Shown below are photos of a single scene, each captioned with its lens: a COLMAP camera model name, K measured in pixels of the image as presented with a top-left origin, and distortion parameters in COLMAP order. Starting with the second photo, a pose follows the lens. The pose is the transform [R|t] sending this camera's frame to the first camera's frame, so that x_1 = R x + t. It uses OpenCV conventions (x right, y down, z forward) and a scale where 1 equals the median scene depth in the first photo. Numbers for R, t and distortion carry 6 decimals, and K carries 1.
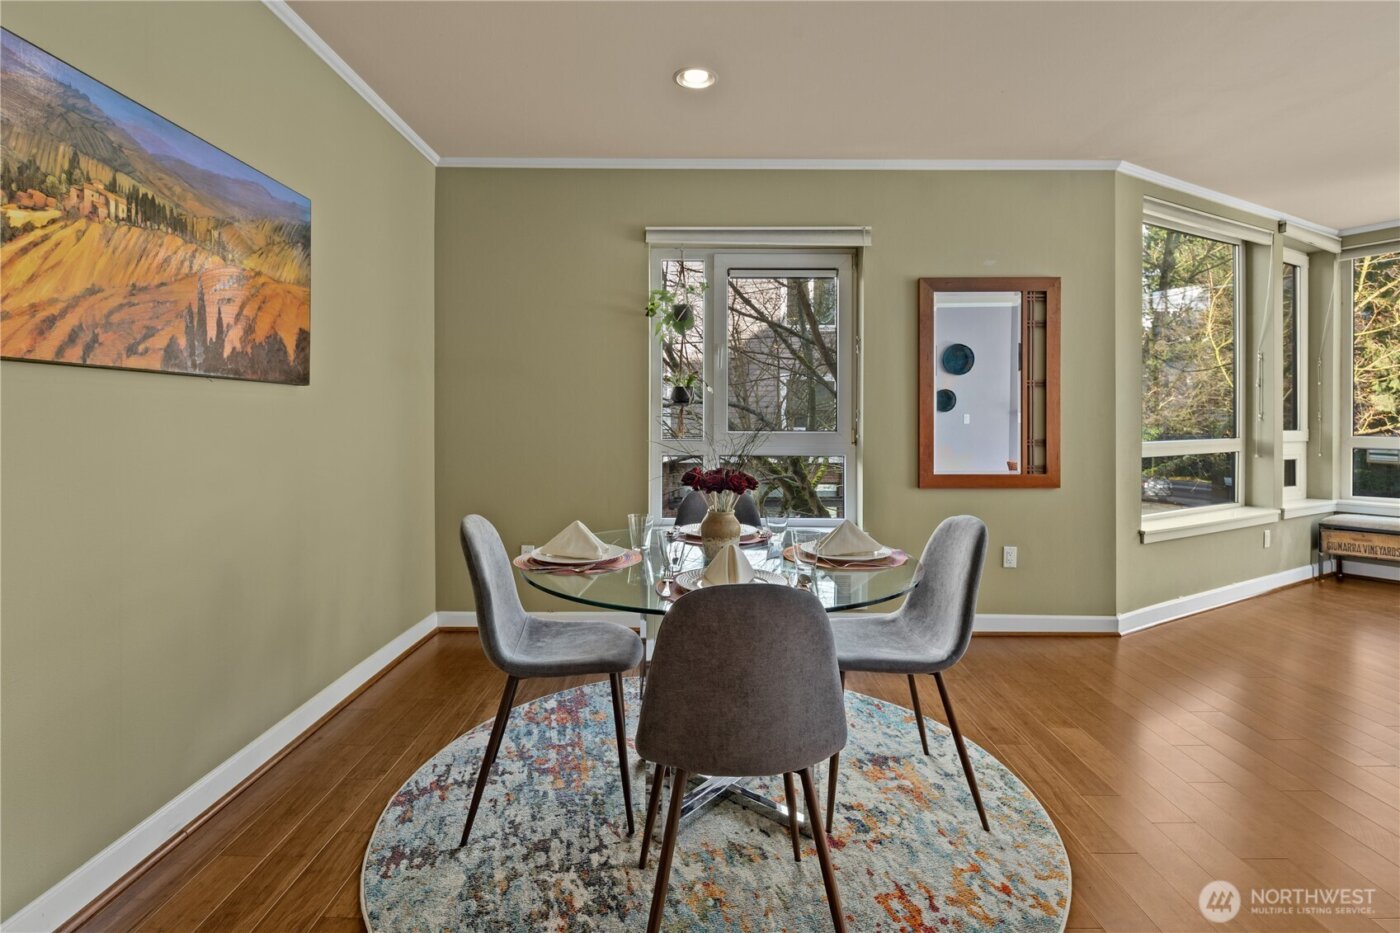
lens RADIAL K [[685.7, 0, 697.4], [0, 685.7, 429.7], [0, 0, 1]] dist [0.000851, -0.000398]
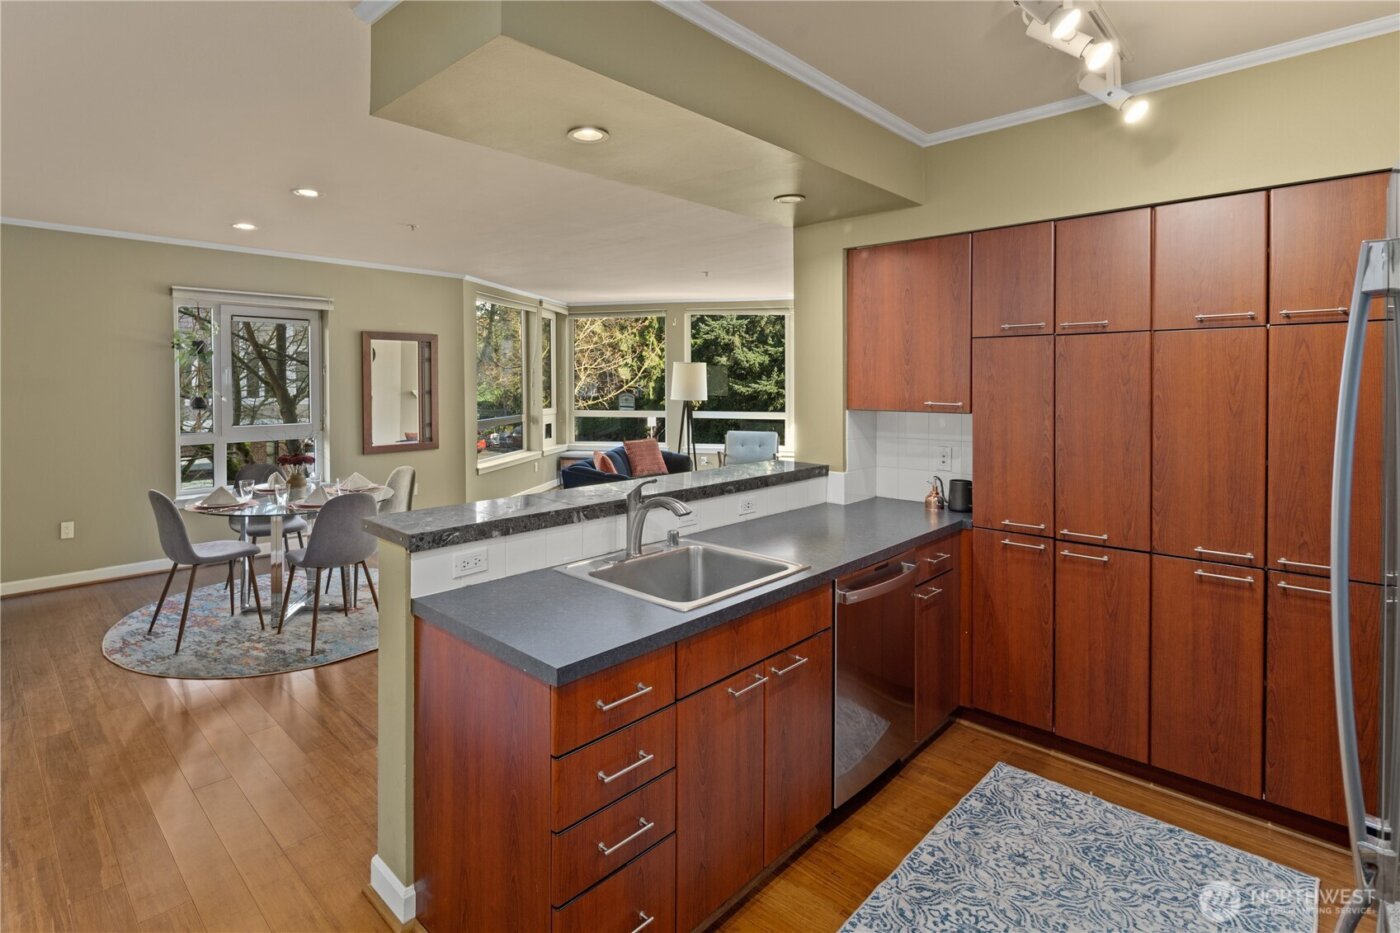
lens RADIAL K [[691.9, 0, 619.7], [0, 691.9, 390.0], [0, 0, 1]] dist [-0.000838, -0.002034]
pose [[0.727057, -0.012544, 0.686463, -0.390881], [0.010340, 0.999920, 0.007321, -0.081360], [-0.686499, 0.001776, 0.727128, -0.682958]]
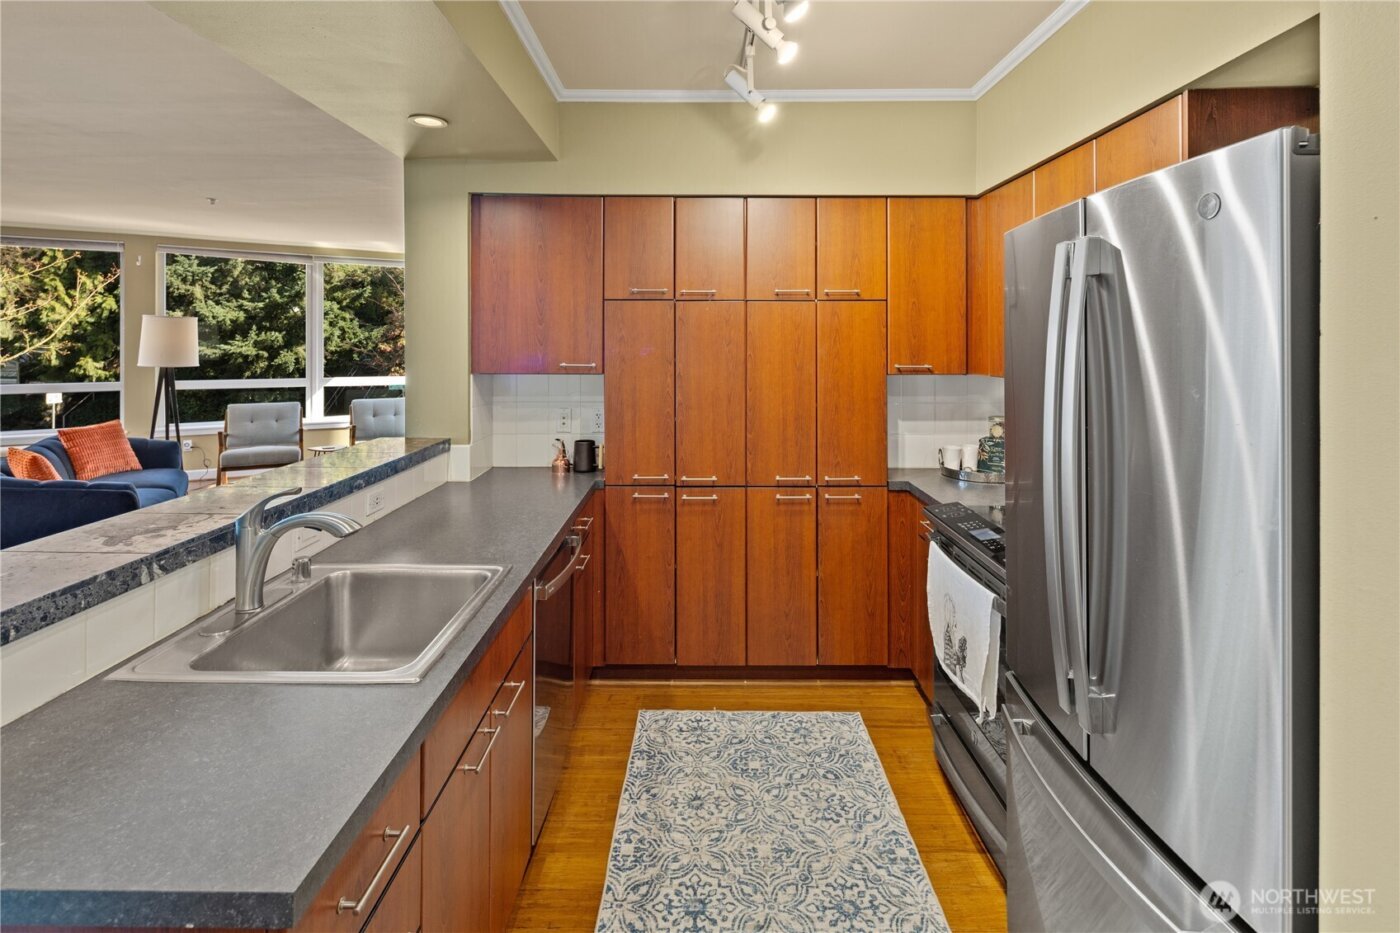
lens RADIAL K [[687.3, 0, 697.8], [0, 687.3, 340.9], [0, 0, 1]] dist [0.004323, -0.000506]
pose [[0.009693, -0.001607, 0.999952, -0.352741], [0.008953, 0.999959, 0.001520, -0.083328], [-0.999913, 0.008938, 0.009707, -0.496328]]
